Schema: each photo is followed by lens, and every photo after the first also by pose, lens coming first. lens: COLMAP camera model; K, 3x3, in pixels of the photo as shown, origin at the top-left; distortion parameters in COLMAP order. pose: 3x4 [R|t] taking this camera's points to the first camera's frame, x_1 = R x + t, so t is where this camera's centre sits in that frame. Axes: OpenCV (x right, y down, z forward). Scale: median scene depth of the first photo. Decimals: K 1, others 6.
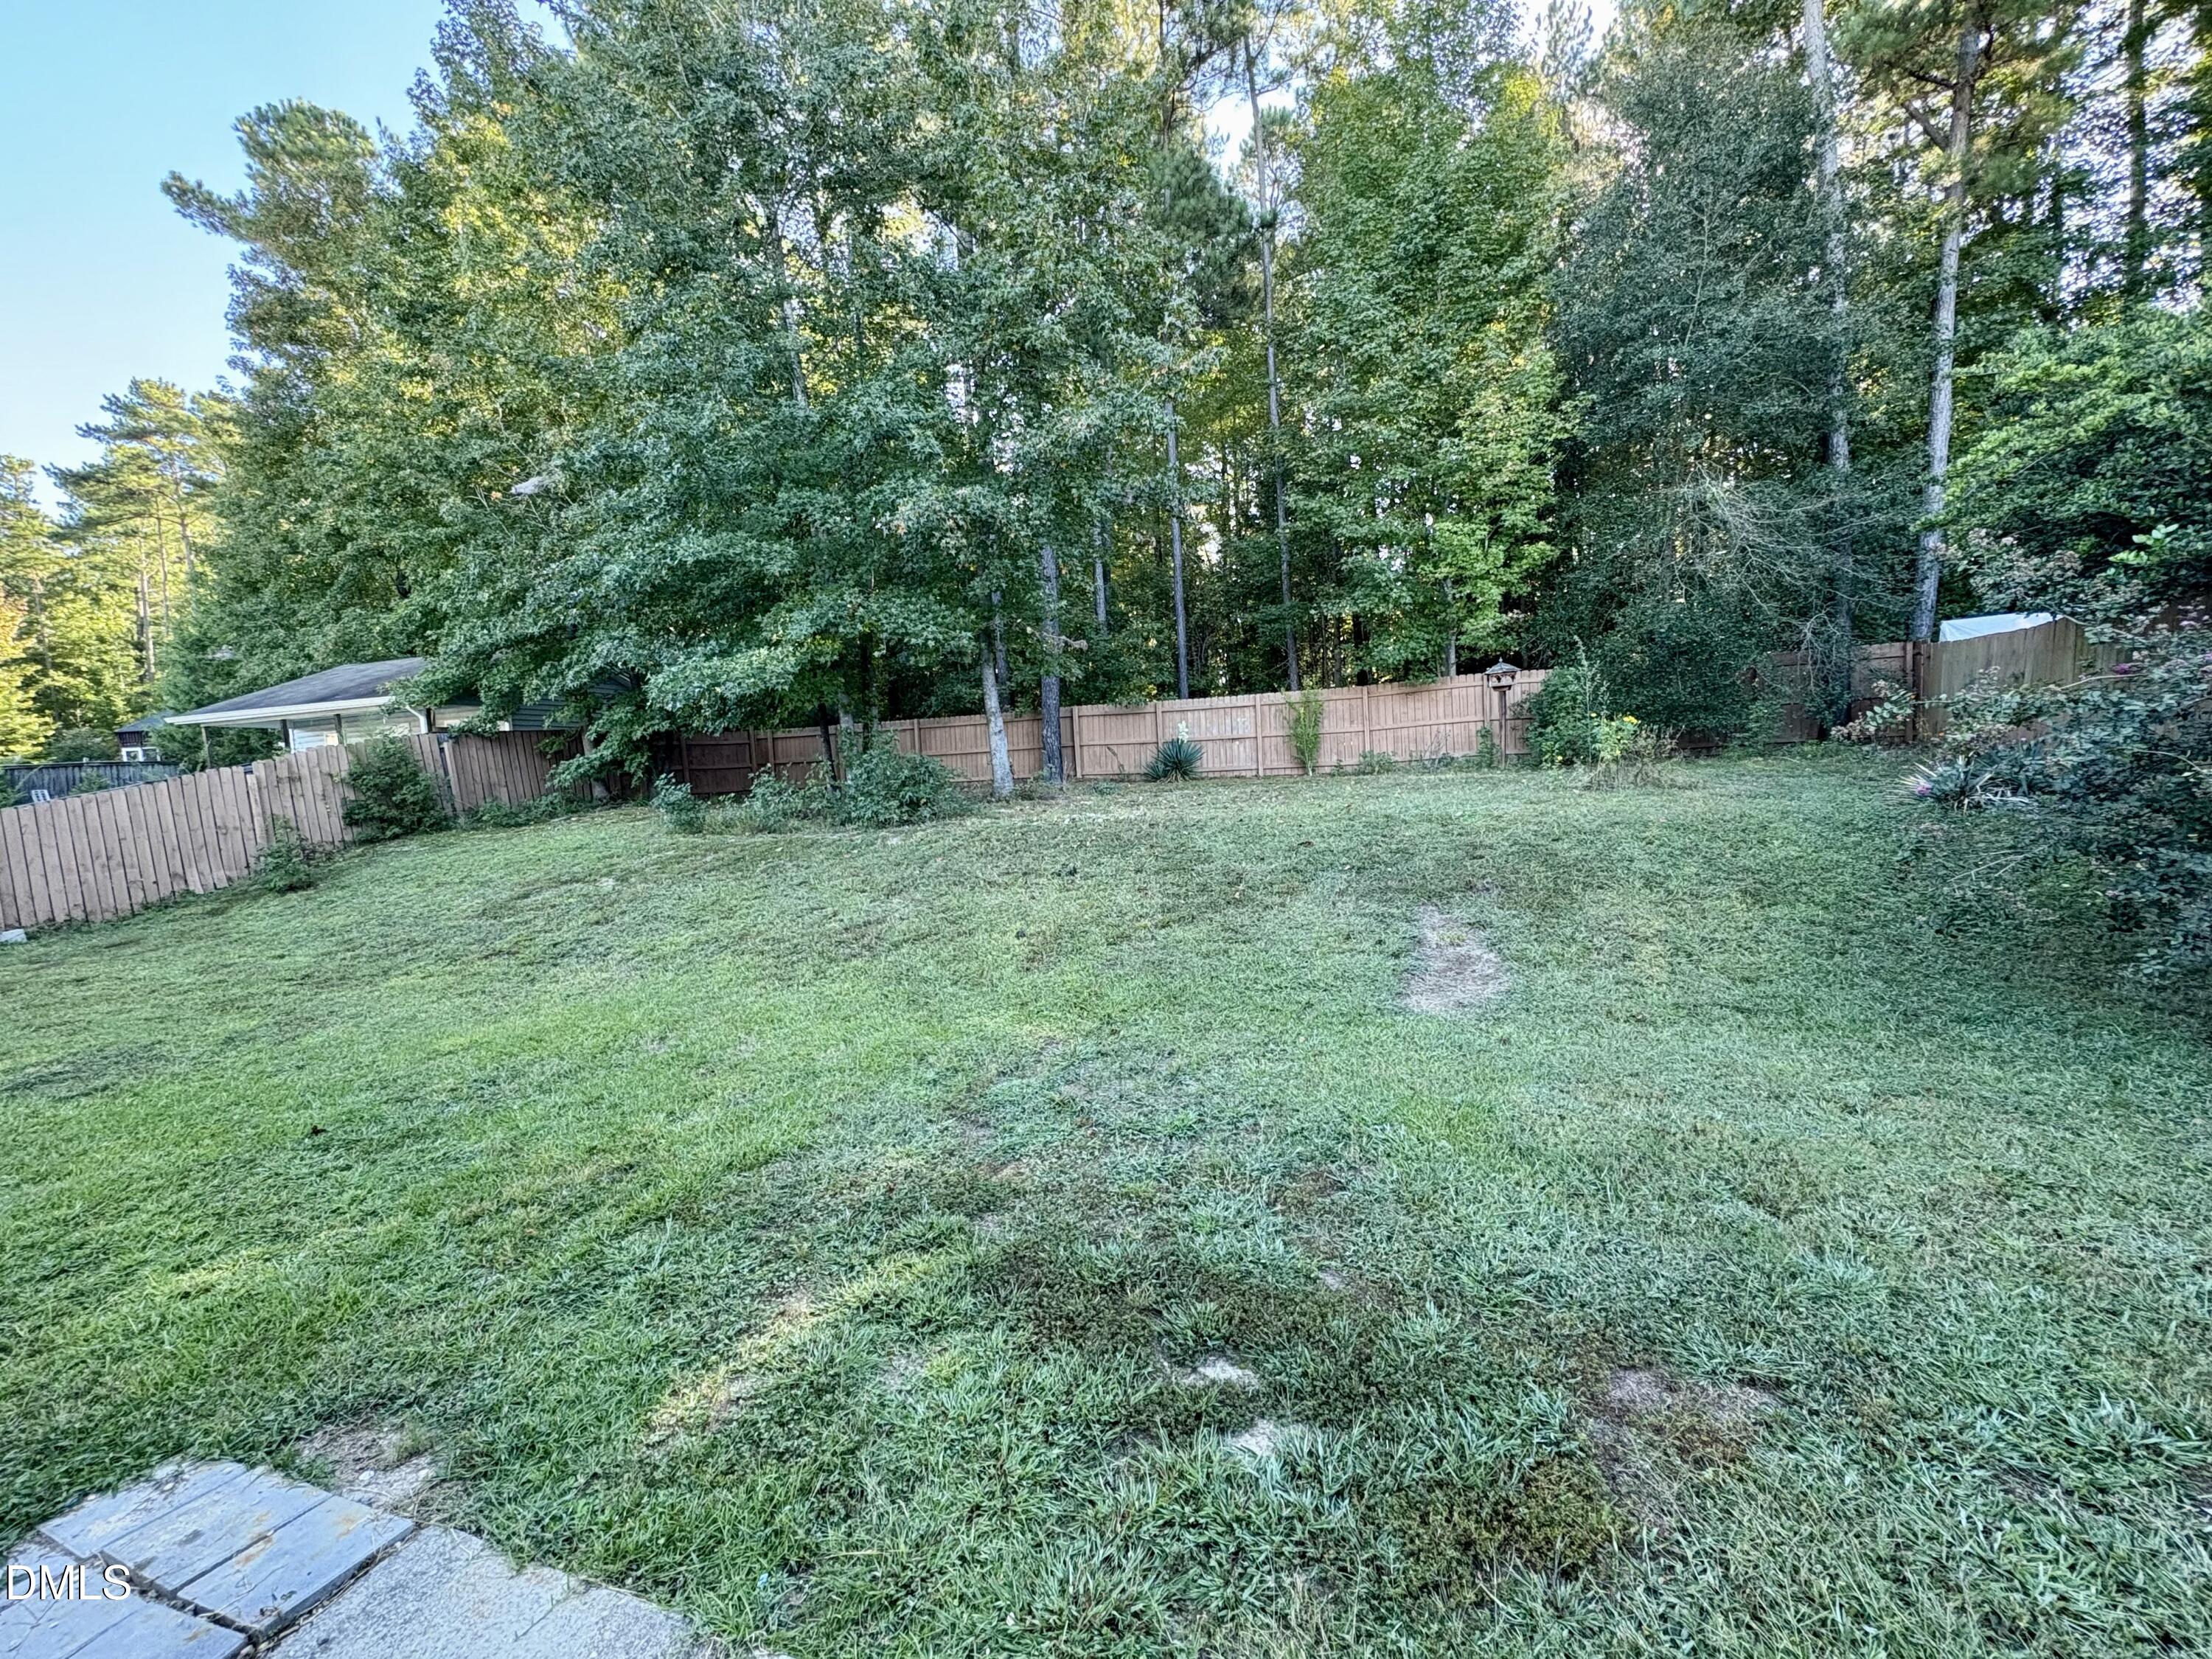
lens RADIAL K [[886.5, 0, 1103.1], [0, 886.5, 830.2], [0, 0, 1]] dist [-0.000867, -0.000045]
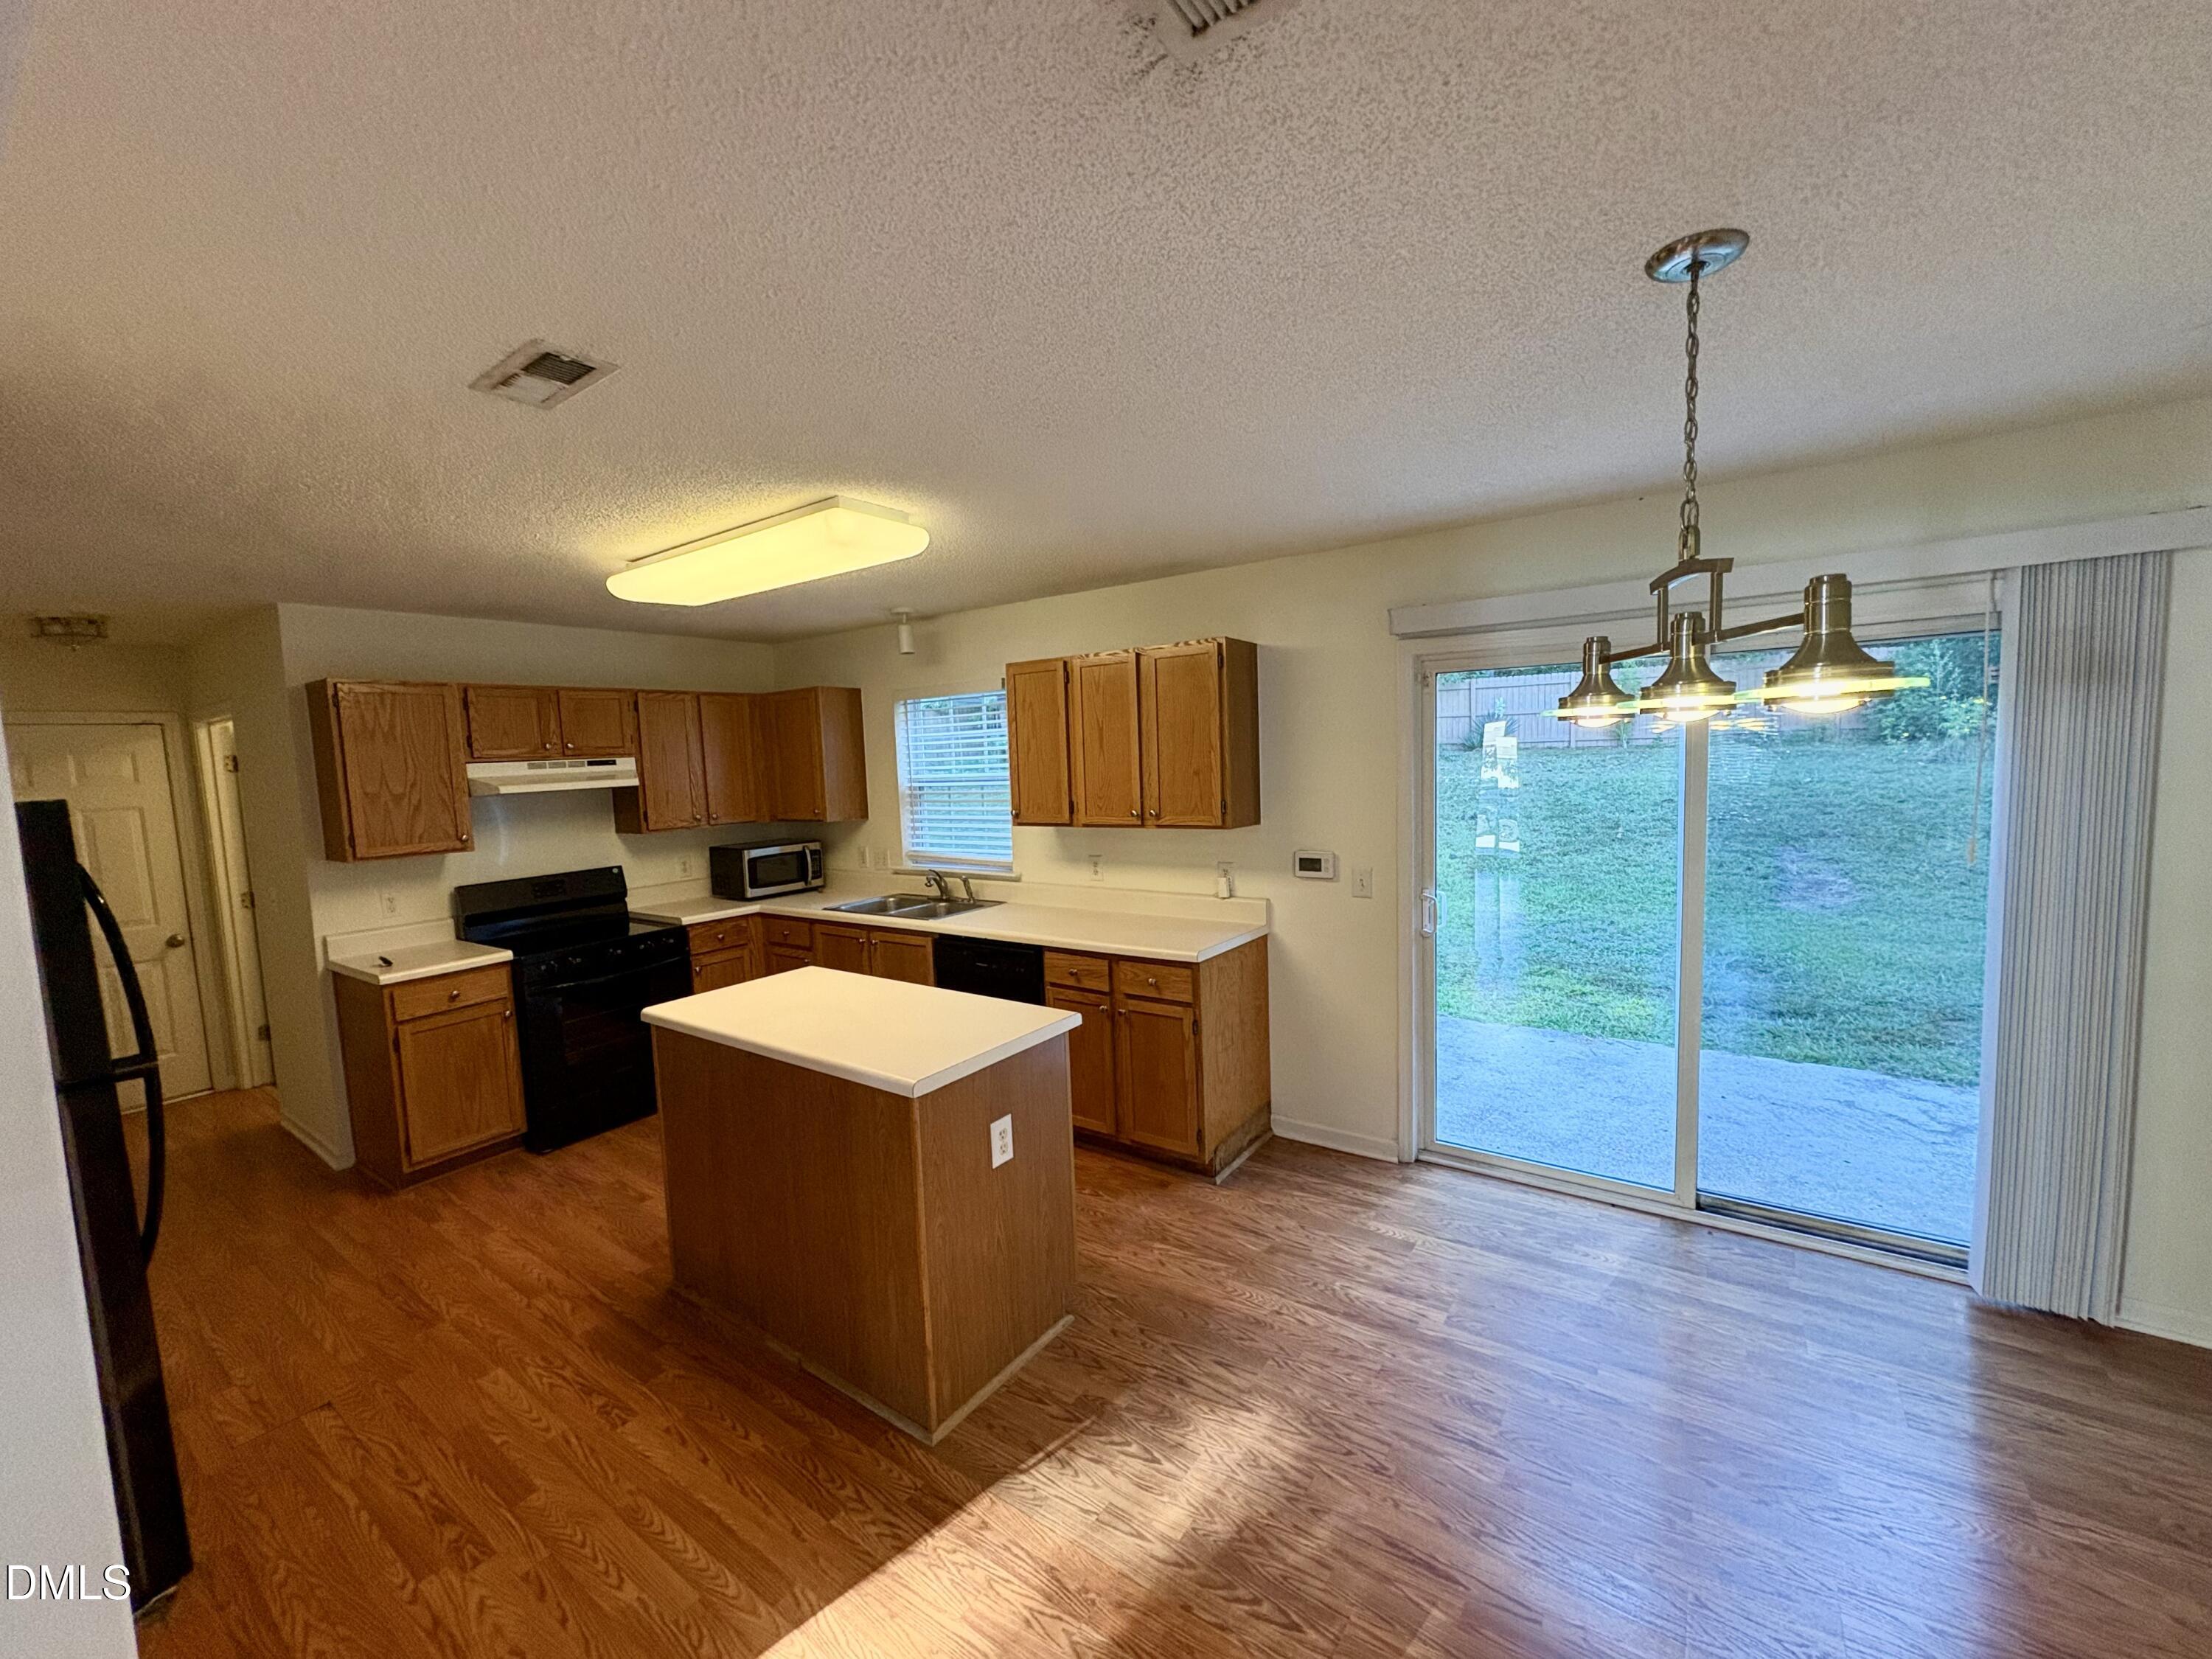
lens RADIAL K [[886.5, 0, 1107.3], [0, 886.5, 831.6], [0, 0, 1]] dist [-0.000867, -0.000045]
pose [[0.970535, 0.034810, -0.238432, -0.265572], [-0.026087, 0.998873, 0.039642, 0.032650], [0.239543, -0.032254, 0.970350, -0.461085]]
